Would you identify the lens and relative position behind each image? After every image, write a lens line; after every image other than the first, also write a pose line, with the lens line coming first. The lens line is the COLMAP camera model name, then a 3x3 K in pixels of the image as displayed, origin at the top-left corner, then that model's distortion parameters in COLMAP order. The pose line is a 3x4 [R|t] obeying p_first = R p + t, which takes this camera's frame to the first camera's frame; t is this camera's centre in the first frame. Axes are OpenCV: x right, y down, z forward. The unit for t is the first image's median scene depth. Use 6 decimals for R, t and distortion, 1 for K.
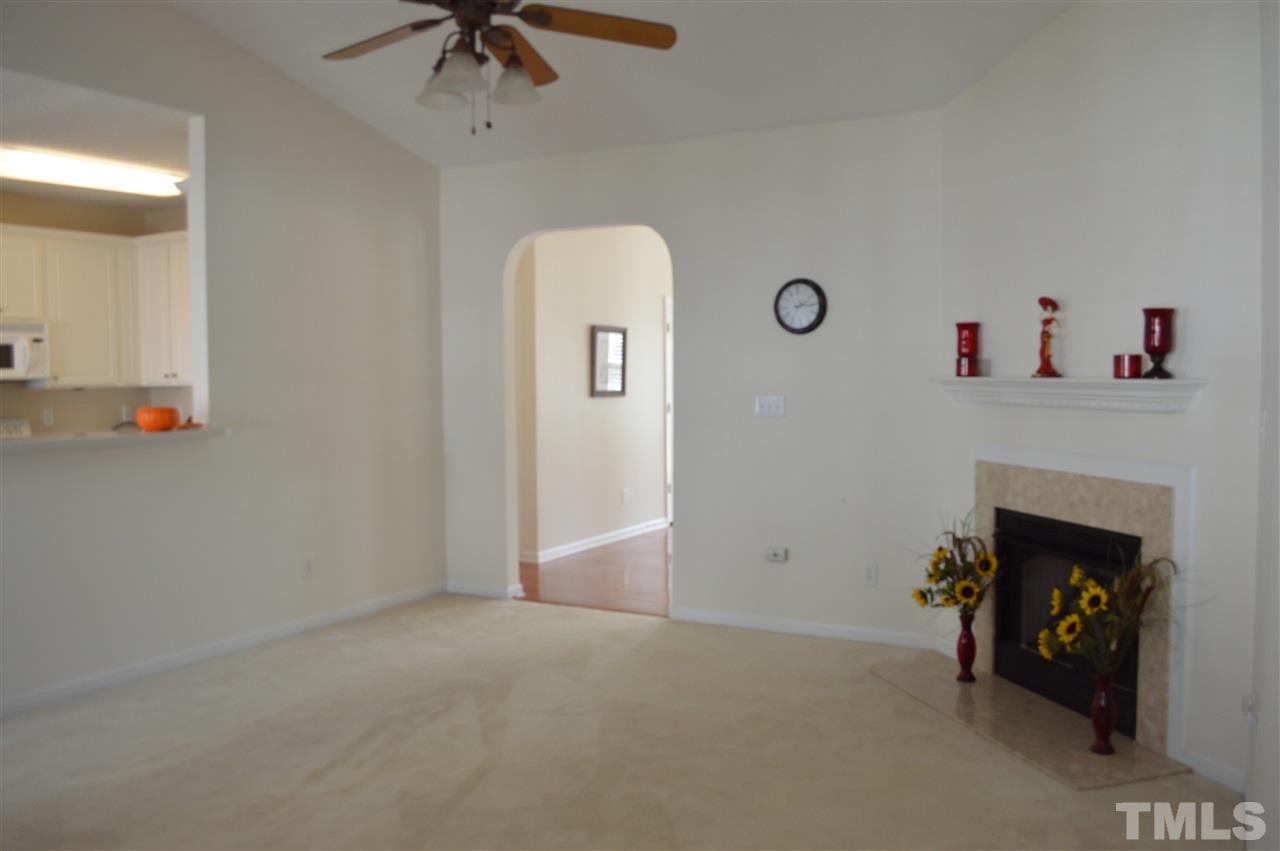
lens RADIAL K [[1042.2, 0, 646.0], [0, 1042.2, 412.9], [0, 0, 1]] dist [-0.070898, 0.017635]
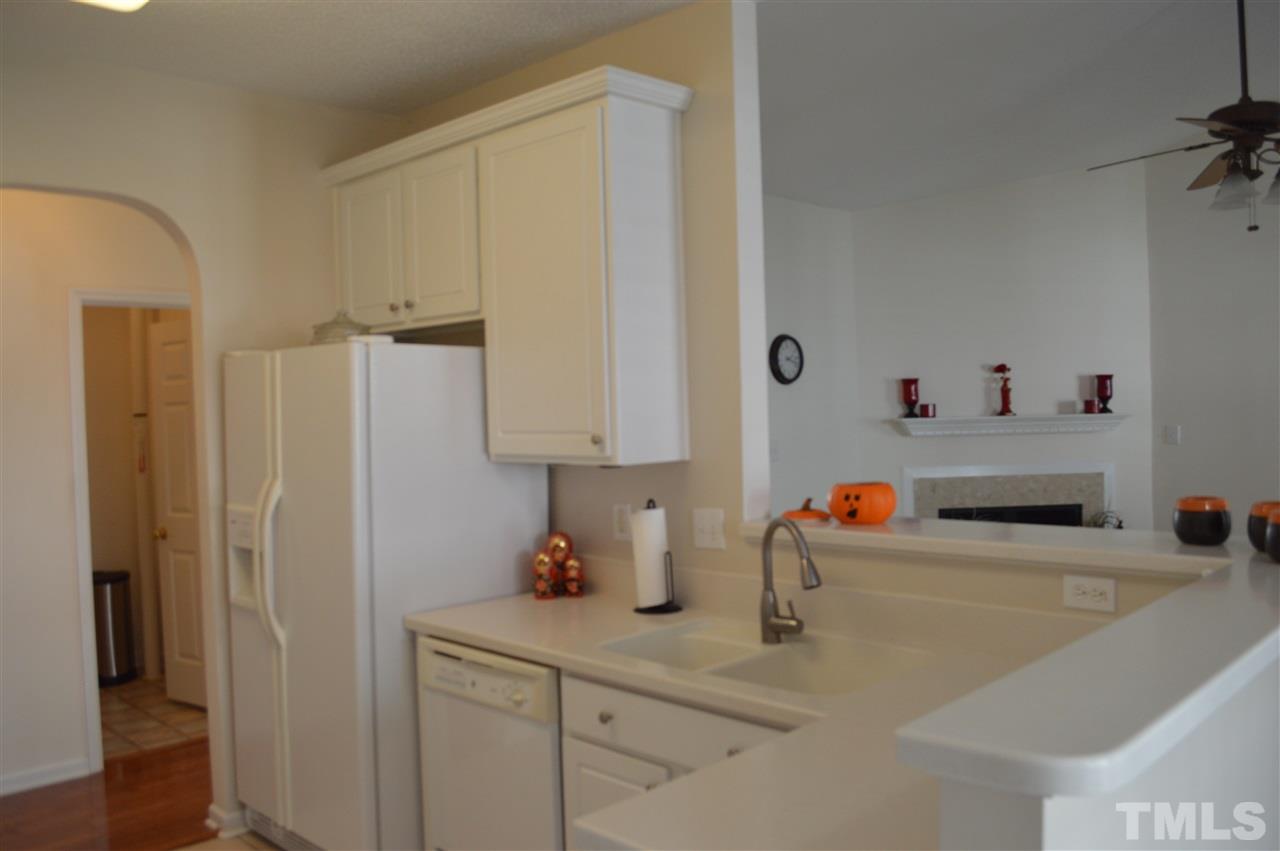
lens RADIAL K [[1042.2, 0, 642.3], [0, 1042.2, 426.6], [0, 0, 1]] dist [-0.070898, 0.017635]
pose [[0.257442, -0.016683, 0.966150, -0.978402], [0.062859, 0.998022, 0.000484, -0.041388], [-0.964247, 0.060607, 0.257982, 0.874094]]
